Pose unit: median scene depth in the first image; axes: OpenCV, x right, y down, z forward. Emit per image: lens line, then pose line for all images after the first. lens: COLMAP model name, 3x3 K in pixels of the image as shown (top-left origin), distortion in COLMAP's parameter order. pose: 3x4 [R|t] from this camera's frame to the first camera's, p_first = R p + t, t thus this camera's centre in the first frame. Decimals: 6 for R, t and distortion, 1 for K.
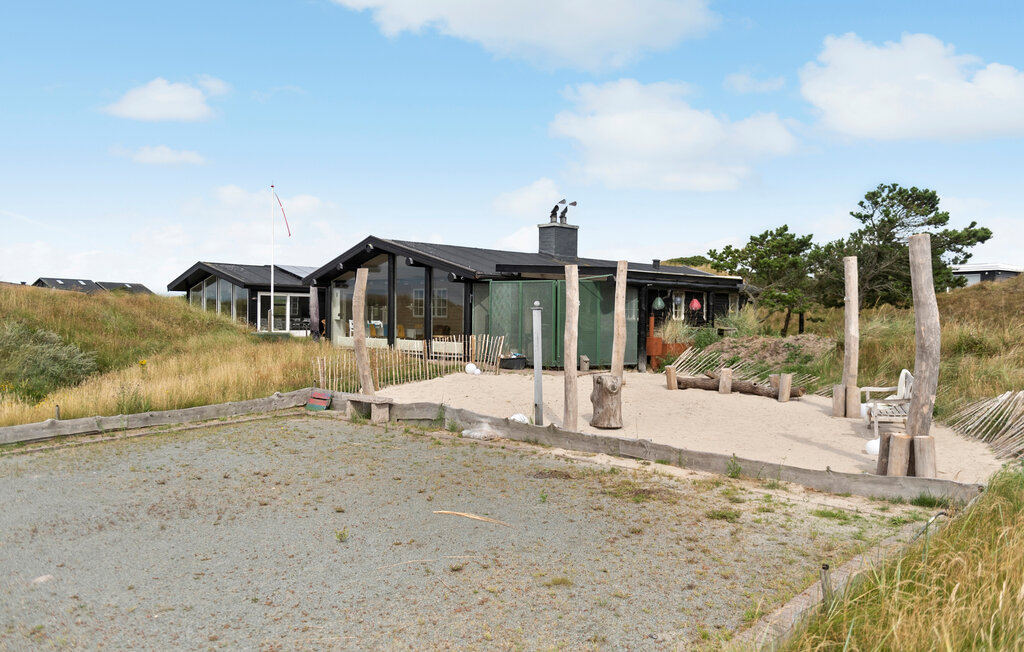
lens RADIAL K [[803.7, 0, 512.0], [0, 803.7, 326.0], [0, 0, 1]] dist [0.035180, -0.000222]
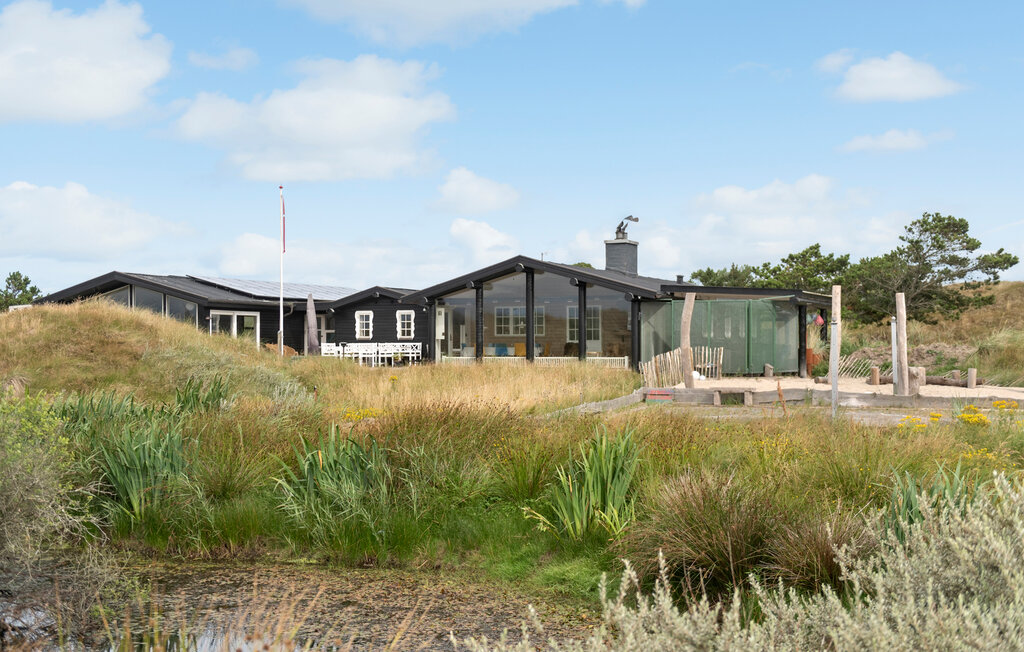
lens RADIAL K [[1345.3, 0, 512.0], [0, 1345.3, 326.0], [0, 0, 1]] dist [0.137564, 0.006509]
pose [[0.937987, -0.006420, 0.346611, -0.727358], [0.016089, 0.999557, -0.025025, 0.019049], [-0.346297, 0.029050, 0.937675, -0.558648]]
